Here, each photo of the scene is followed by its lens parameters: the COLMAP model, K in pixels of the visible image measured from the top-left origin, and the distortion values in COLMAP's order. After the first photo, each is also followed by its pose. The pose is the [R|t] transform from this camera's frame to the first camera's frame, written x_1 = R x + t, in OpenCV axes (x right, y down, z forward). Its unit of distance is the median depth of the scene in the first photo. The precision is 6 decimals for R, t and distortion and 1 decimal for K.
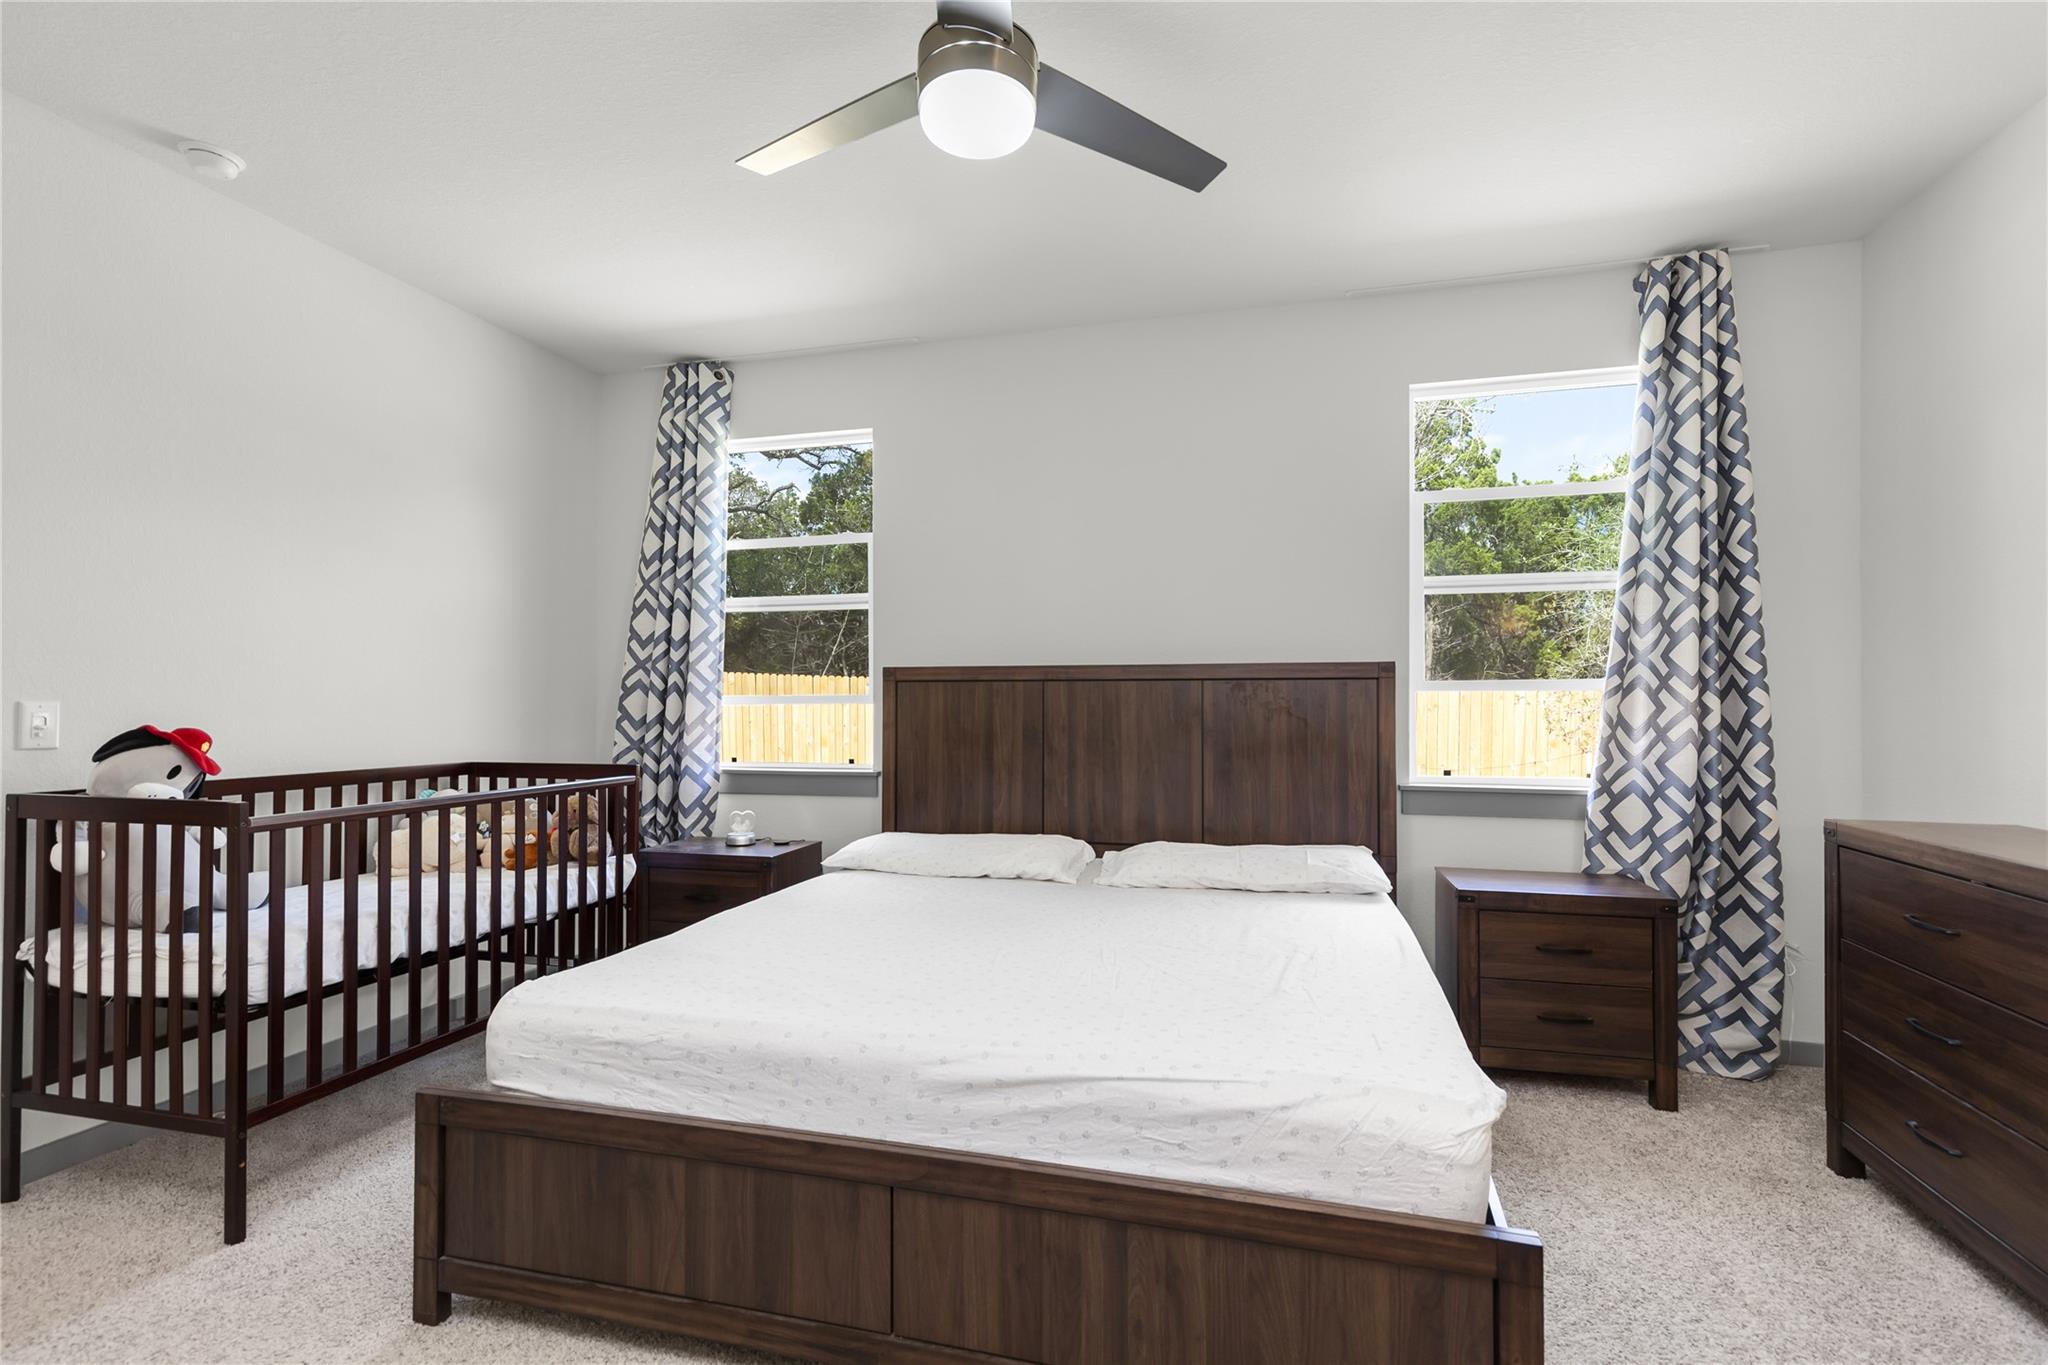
lens RADIAL K [[924.0, 0, 1032.0], [0, 924.0, 710.3], [0, 0, 1]] dist [0.006777, -0.000322]
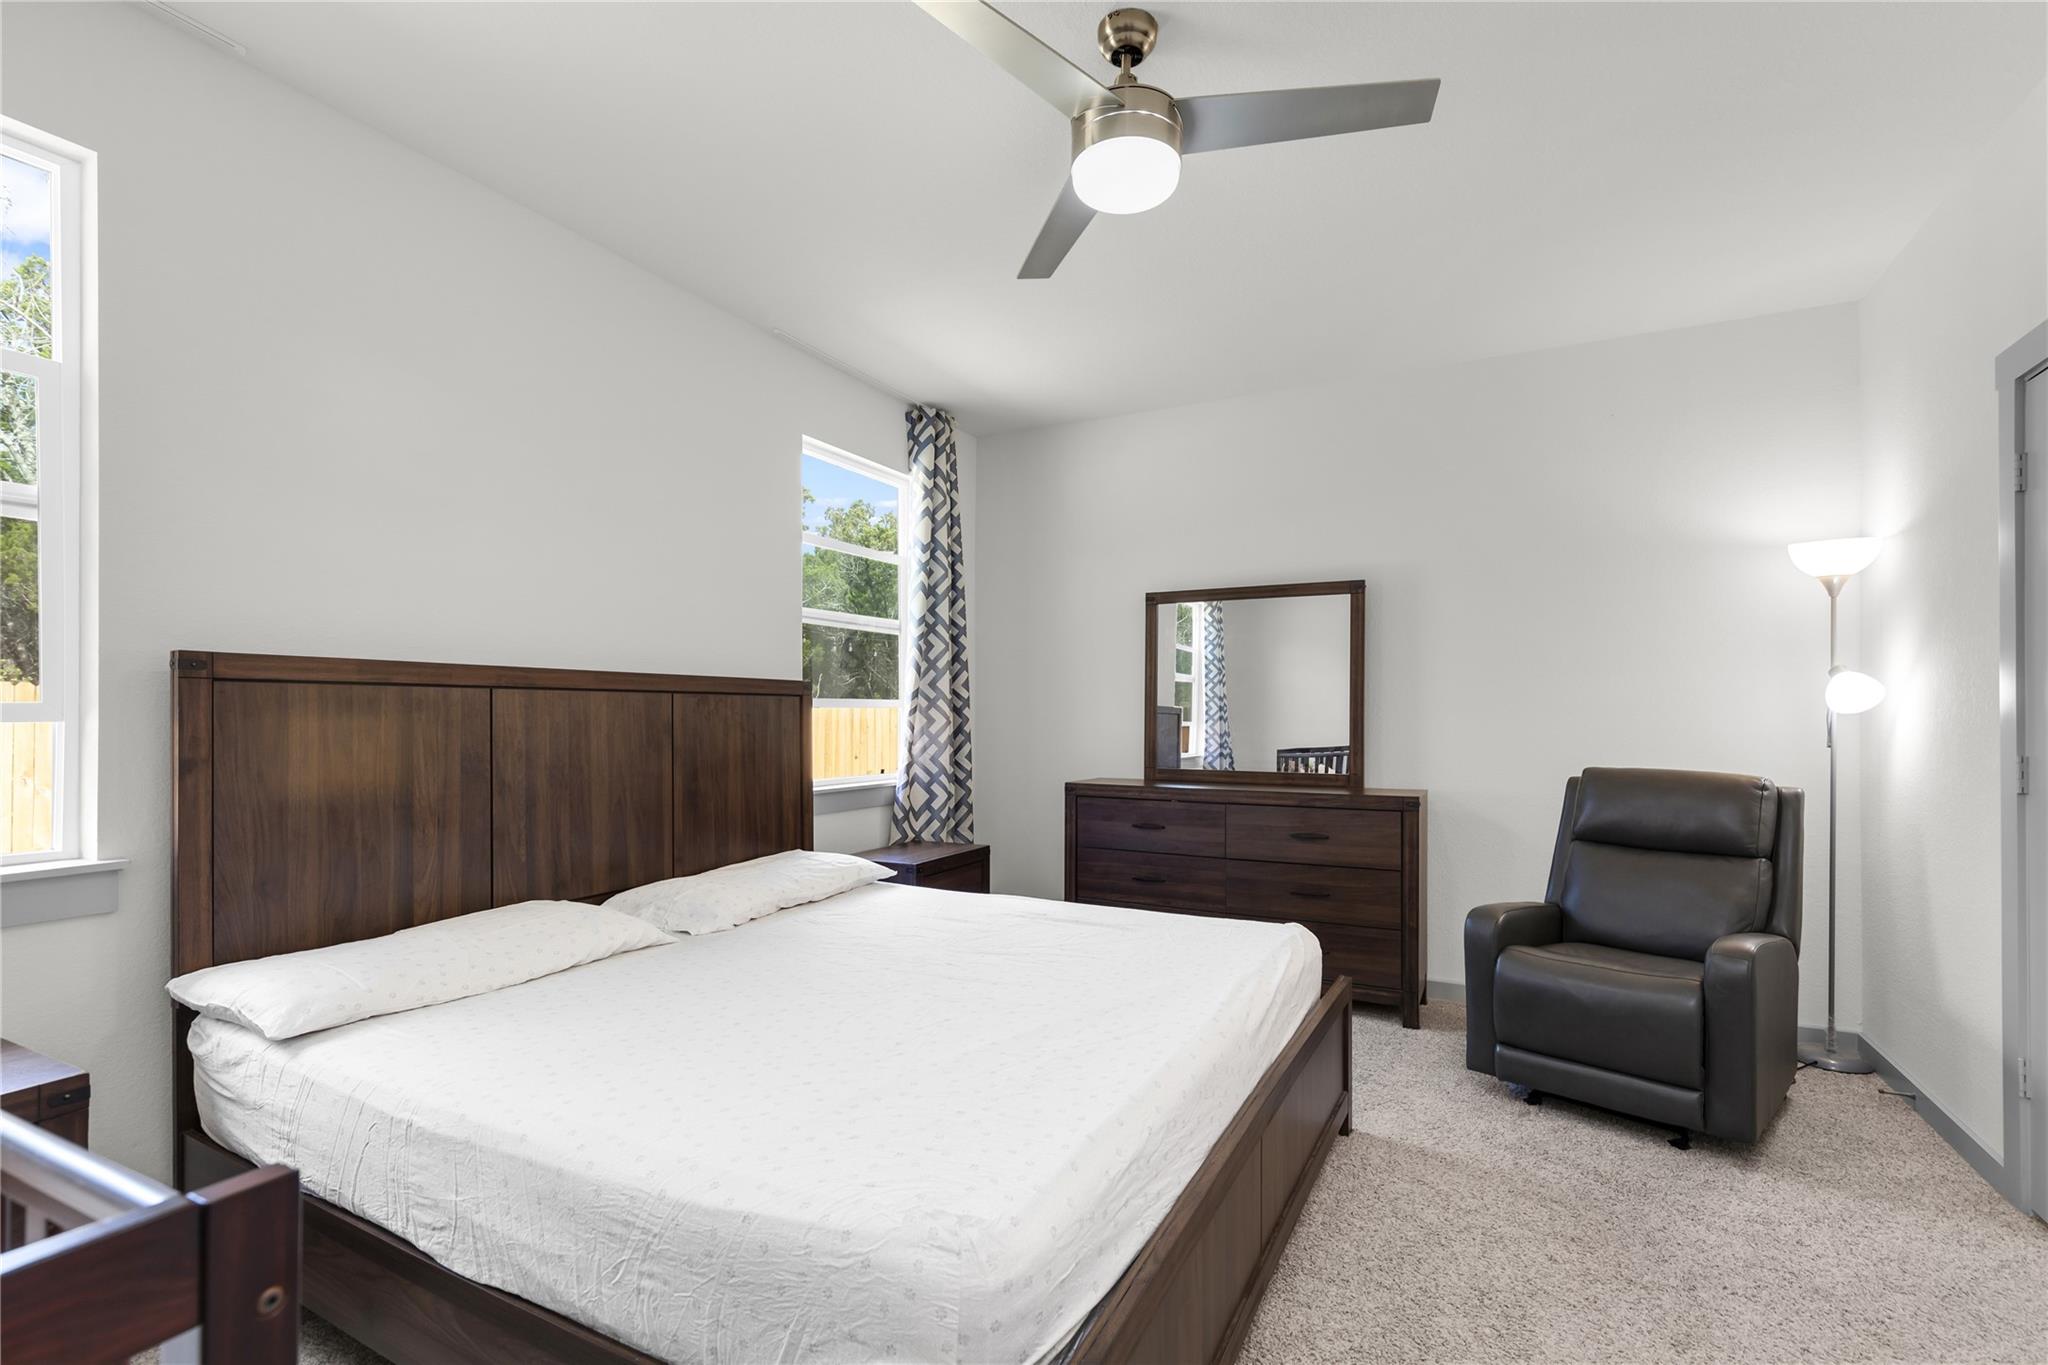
lens RADIAL K [[924.0, 0, 1032.0], [0, 924.0, 710.3], [0, 0, 1]] dist [0.006777, -0.000322]
pose [[0.222917, 0.003024, 0.974833, -0.632553], [0.004966, 0.999979, -0.004238, -0.010526], [-0.974825, 0.005786, 0.222897, 0.485950]]
